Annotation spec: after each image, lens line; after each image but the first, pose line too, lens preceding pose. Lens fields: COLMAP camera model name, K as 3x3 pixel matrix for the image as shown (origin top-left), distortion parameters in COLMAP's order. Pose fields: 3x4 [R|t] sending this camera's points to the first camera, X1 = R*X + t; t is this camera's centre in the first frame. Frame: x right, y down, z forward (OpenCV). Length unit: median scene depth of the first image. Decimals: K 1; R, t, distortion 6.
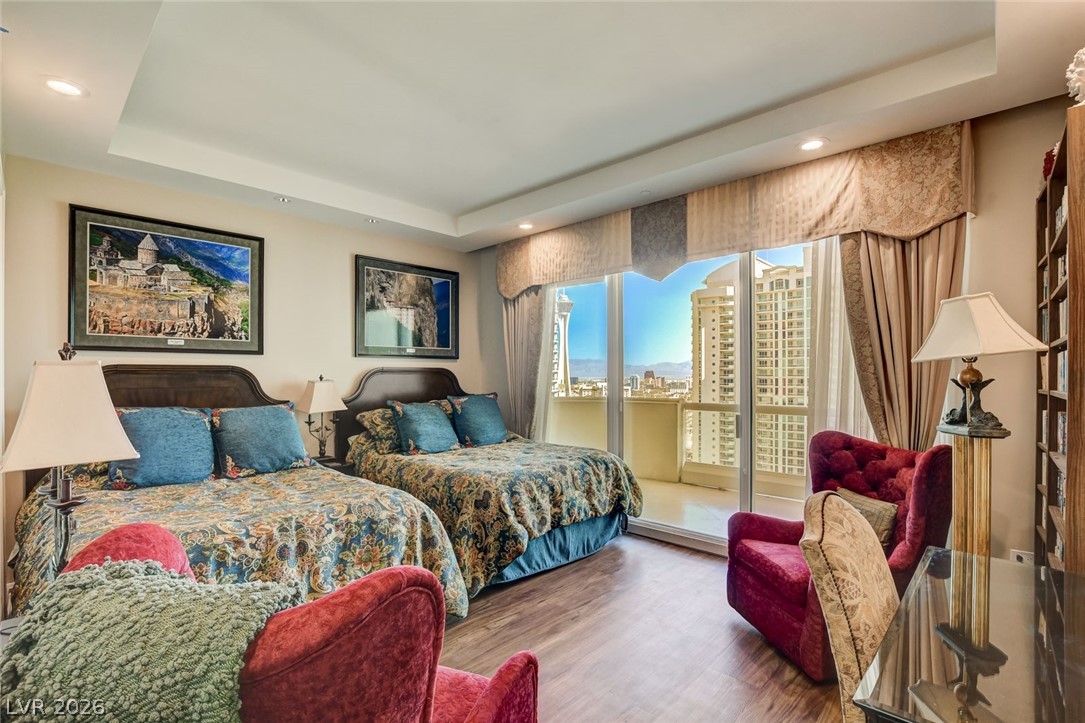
lens RADIAL K [[493.0, 0, 536.5], [0, 493.0, 371.3], [0, 0, 1]] dist [-0.031307, 0.002622]
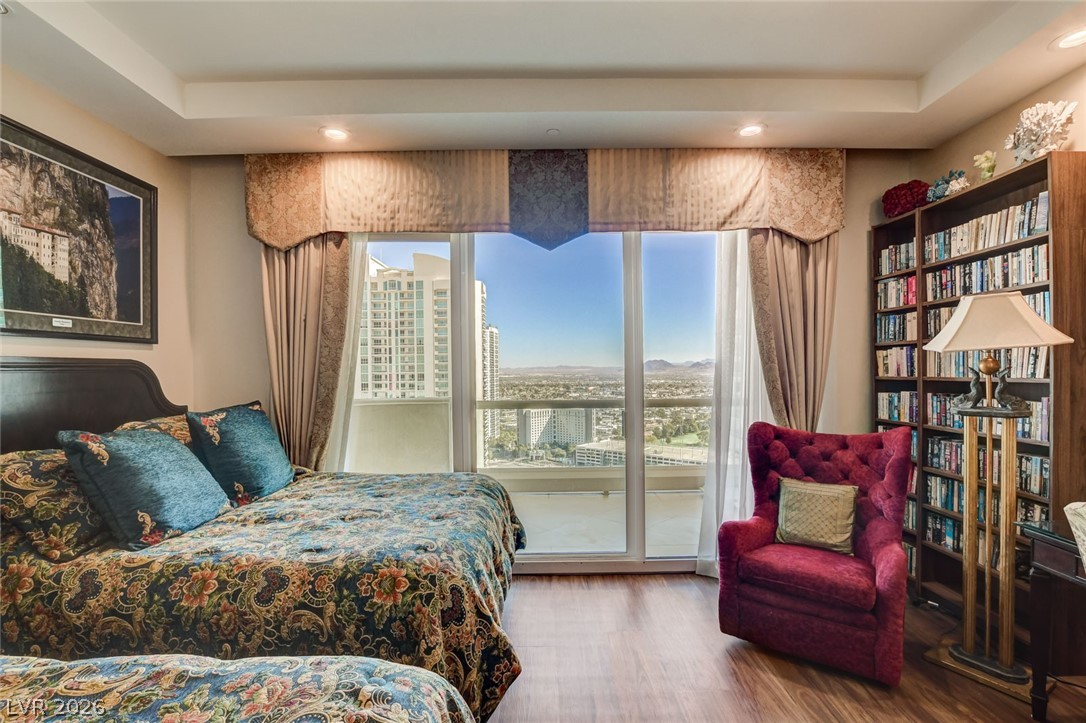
lens RADIAL K [[493.5, 0, 535.2], [0, 493.5, 368.0], [0, 0, 1]] dist [-0.031307, 0.002622]
pose [[0.724207, -0.005829, 0.689558, -0.307586], [0.005464, 0.999981, 0.002715, 0.004569], [-0.689561, 0.001802, 0.724226, 0.426551]]
